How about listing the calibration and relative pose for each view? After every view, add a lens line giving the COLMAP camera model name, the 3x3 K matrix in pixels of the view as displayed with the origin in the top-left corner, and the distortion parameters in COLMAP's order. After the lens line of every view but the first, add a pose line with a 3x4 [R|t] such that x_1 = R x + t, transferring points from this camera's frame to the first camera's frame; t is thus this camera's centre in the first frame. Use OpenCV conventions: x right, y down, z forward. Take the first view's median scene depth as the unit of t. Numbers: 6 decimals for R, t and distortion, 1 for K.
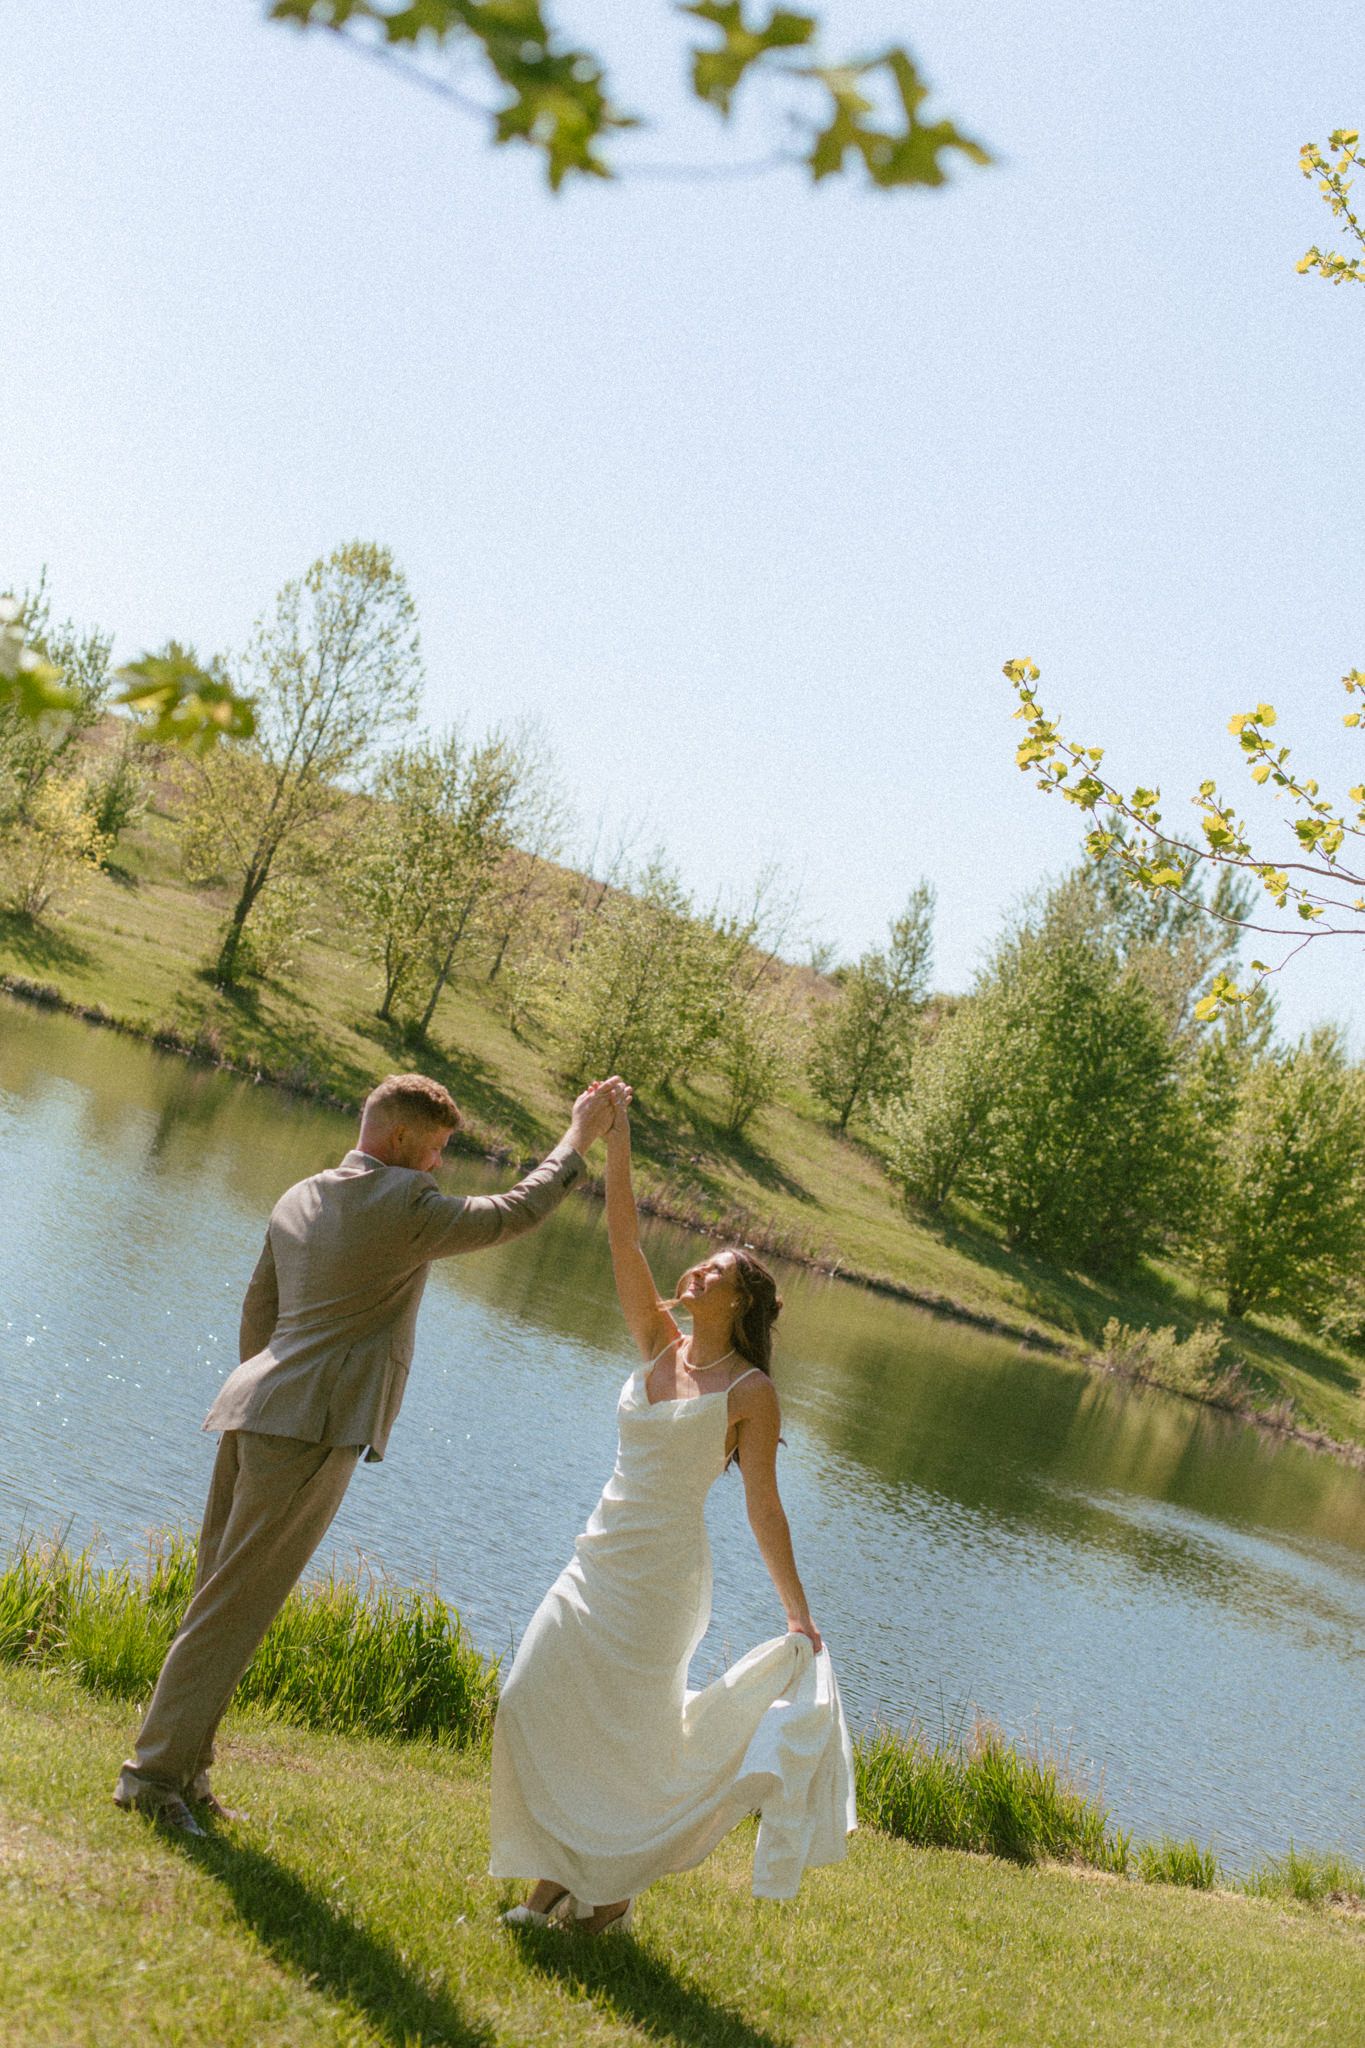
lens RADIAL K [[2909.9, 0, 693.2], [0, 2909.9, 997.2], [0, 0, 1]] dist [-0.008111, -0.093331]
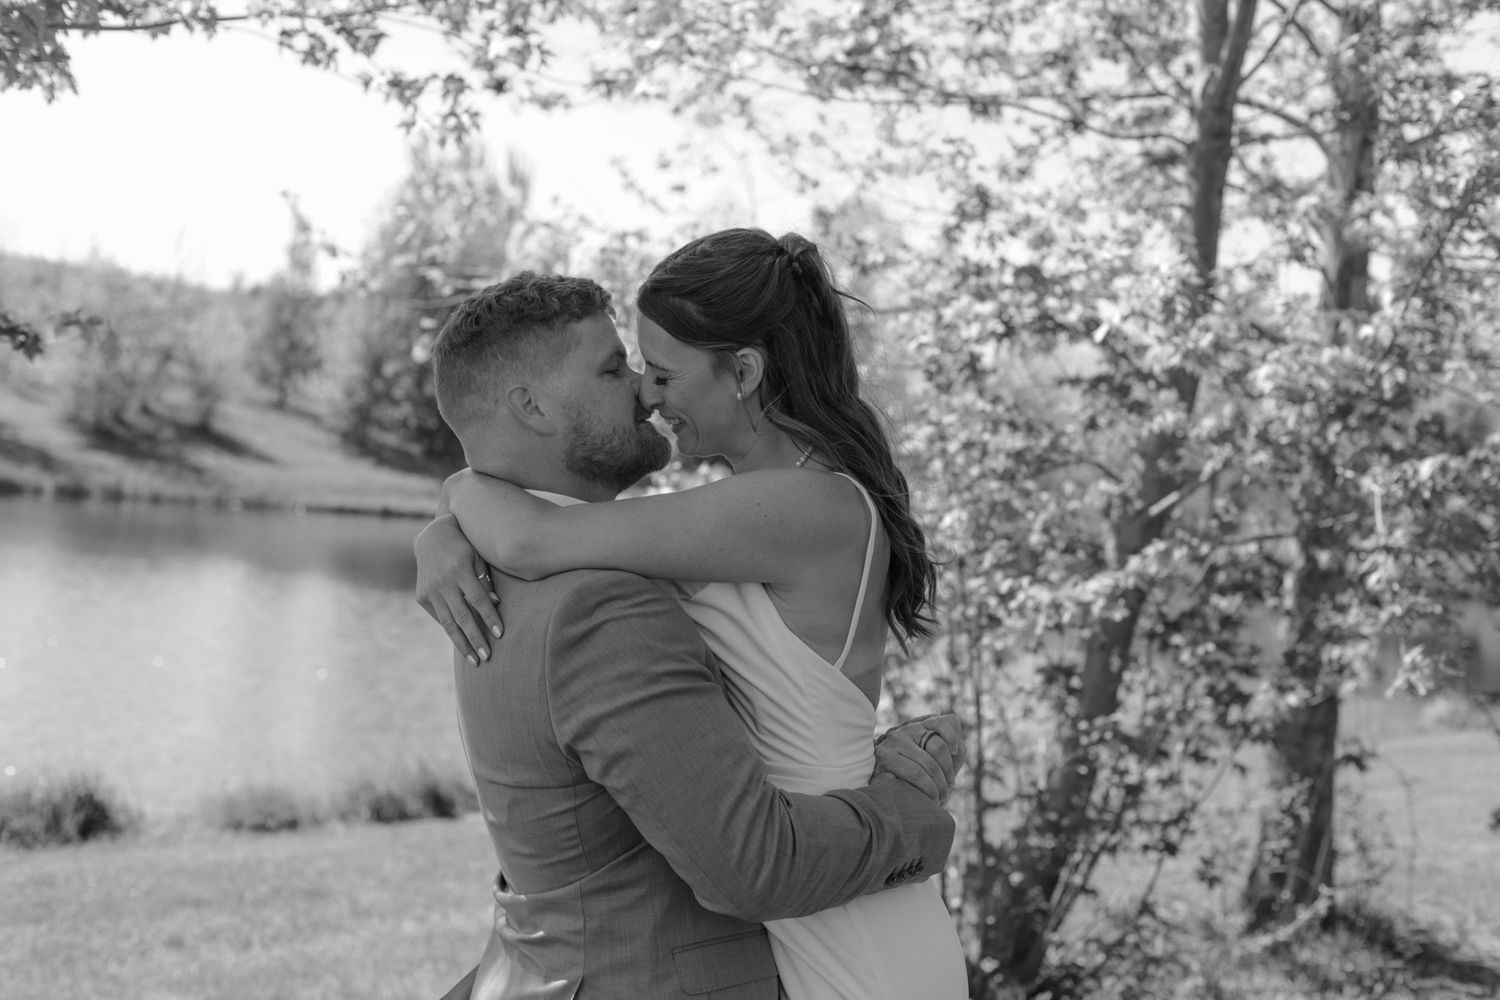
lens RADIAL K [[2222.2, 0, 750.0], [0, 2222.2, 500.0], [0, 0, 1]] dist [-0.041102, -0.044905]
pose [[0.939122, -0.251675, 0.233899, 0.003068], [0.224069, 0.964702, 0.138361, -0.006375], [-0.260465, -0.077529, 0.962365, -0.059201]]
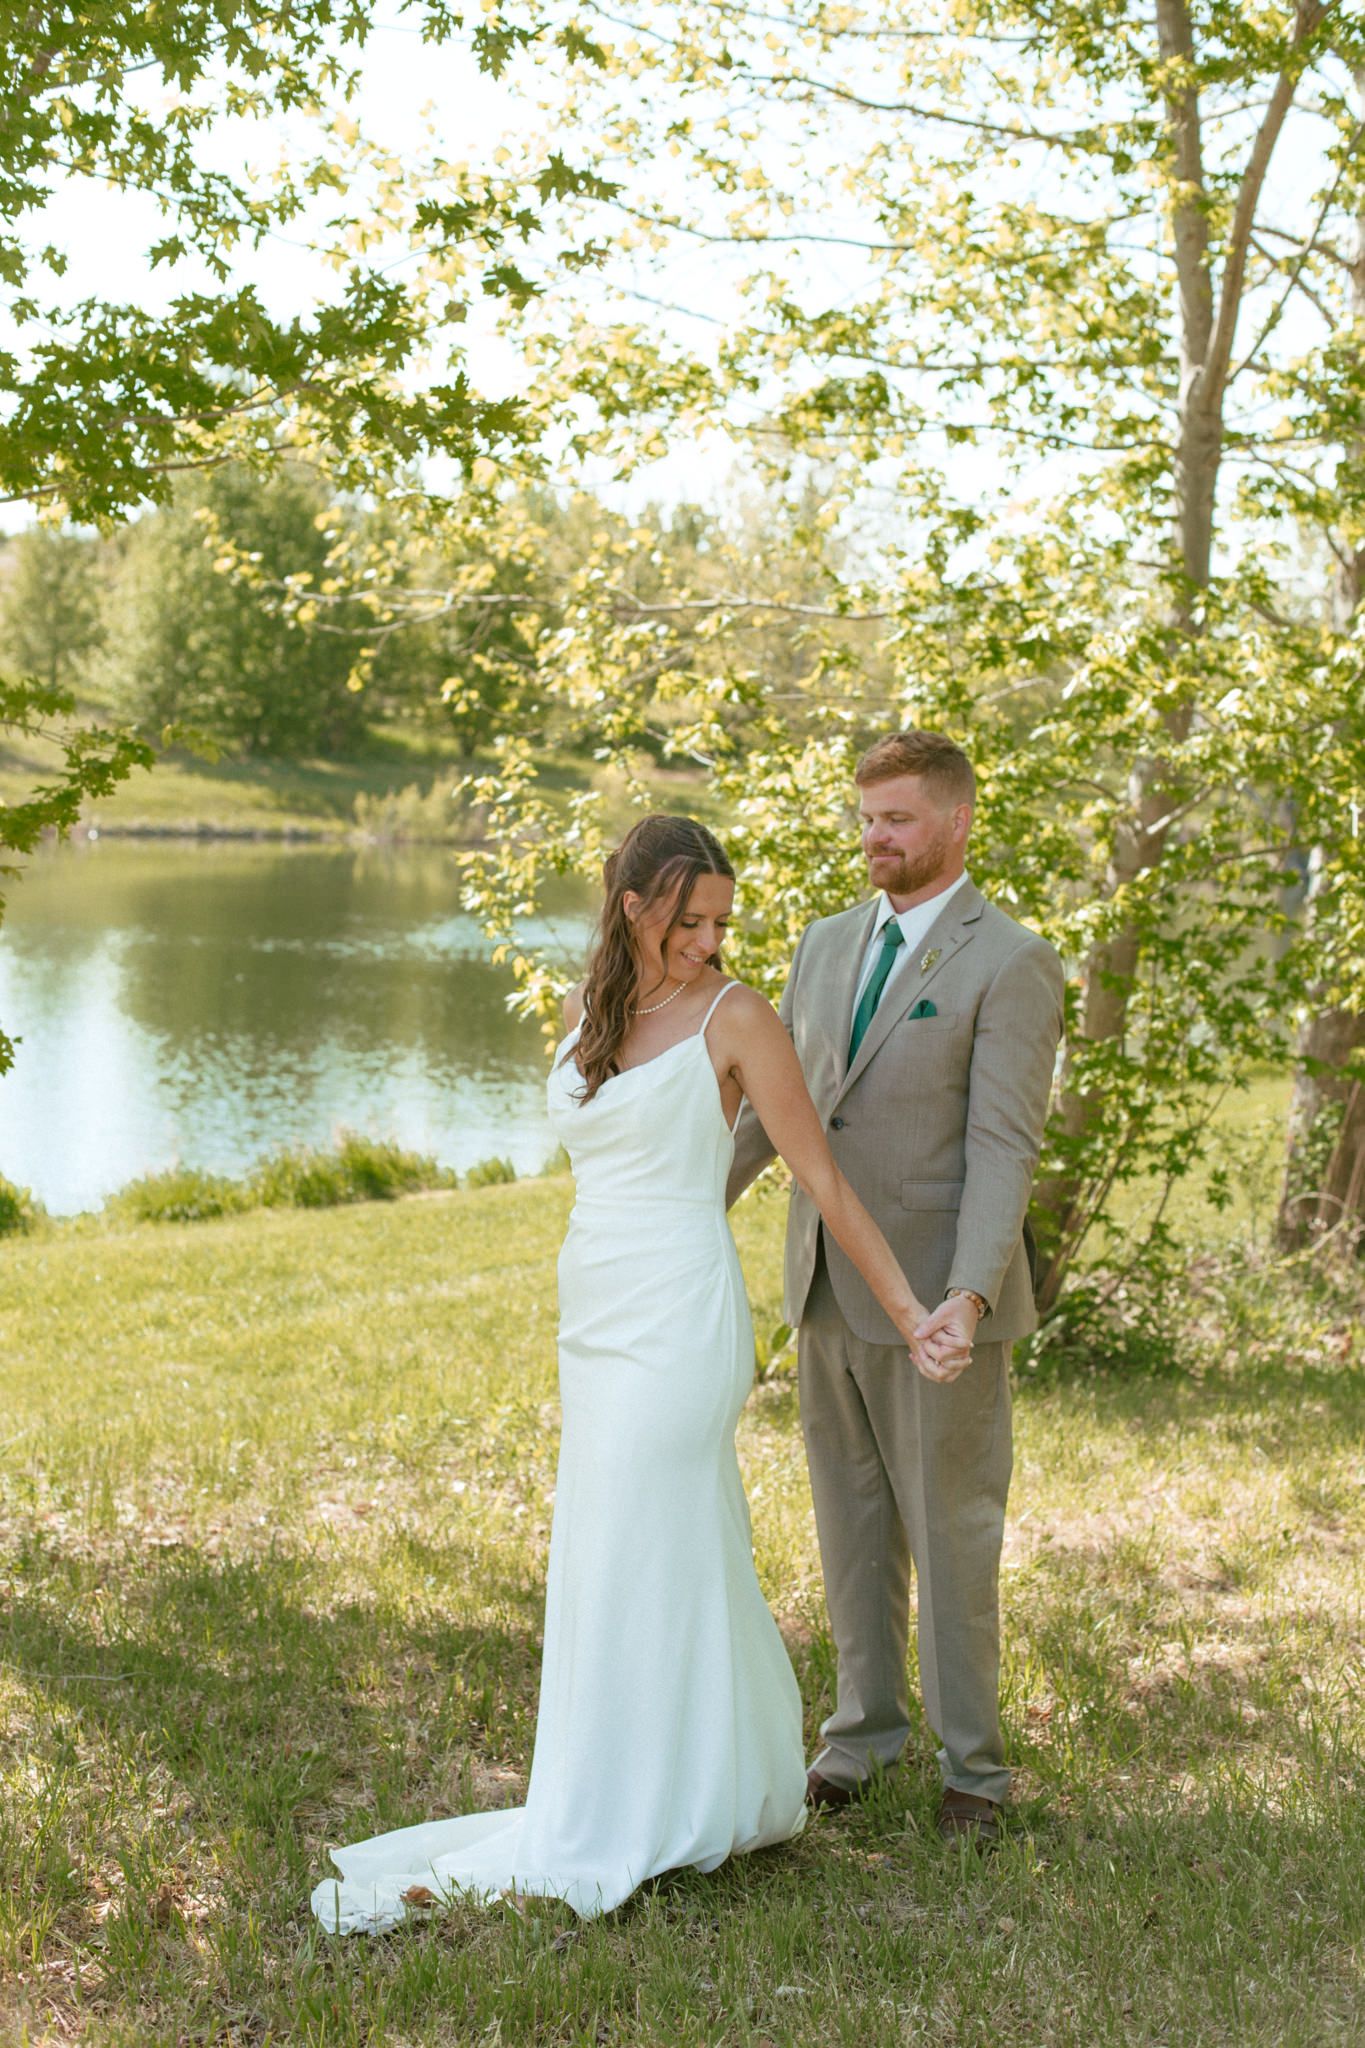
lens RADIAL K [[3052.4, 0, 658.7], [0, 3052.4, 1024.3], [0, 0, 1]] dist [0.066956, 0.034450]
pose [[0.926189, -0.315046, 0.207170, -0.012883], [0.271631, 0.938557, 0.212903, -0.018839], [-0.261515, -0.140915, 0.954857, -0.109475]]
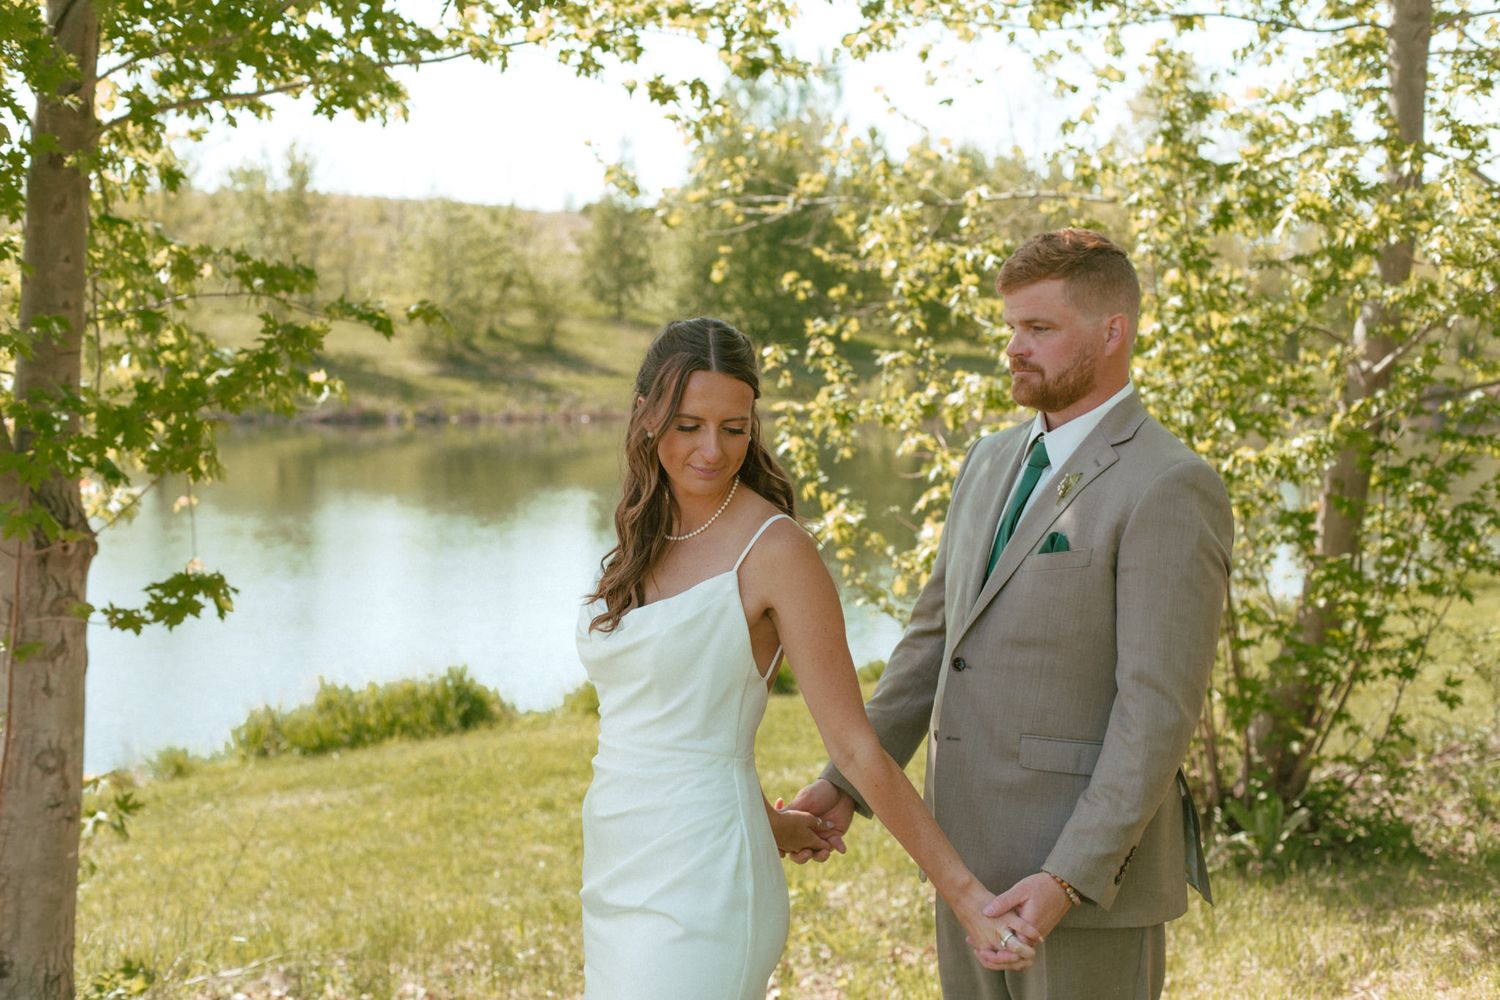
lens RADIAL K [[2216.8, 0, 750.0], [0, 2216.8, 500.0], [0, 0, 1]] dist [0.003905, -0.012434]
pose [[0.941047, -0.330624, 0.071538, 0.004611], [0.318139, 0.936889, 0.145006, -0.008466], [-0.114965, -0.113699, 0.986841, -0.080571]]
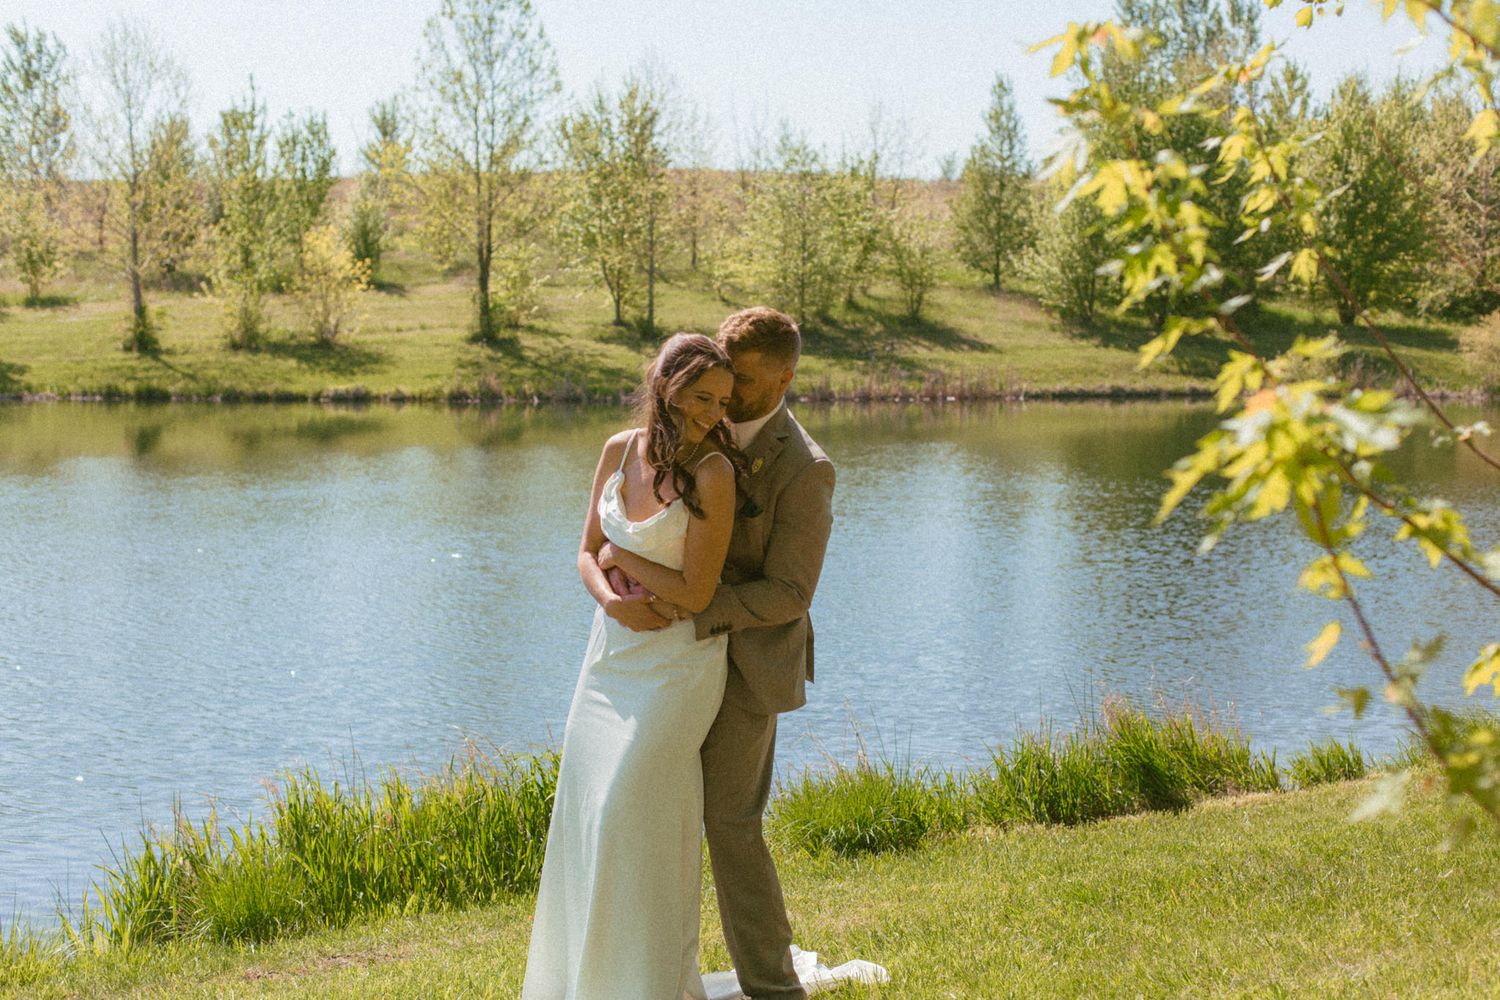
lens RADIAL K [[2244.2, 0, 769.8], [0, 2244.2, 502.1], [0, 0, 1]] dist [-0.005058, -0.051204]
pose [[0.941223, -0.326199, -0.087714, 0.014818], [0.333713, 0.938179, 0.091950, 0.011707], [0.052297, -0.115817, 0.991893, 0.032793]]
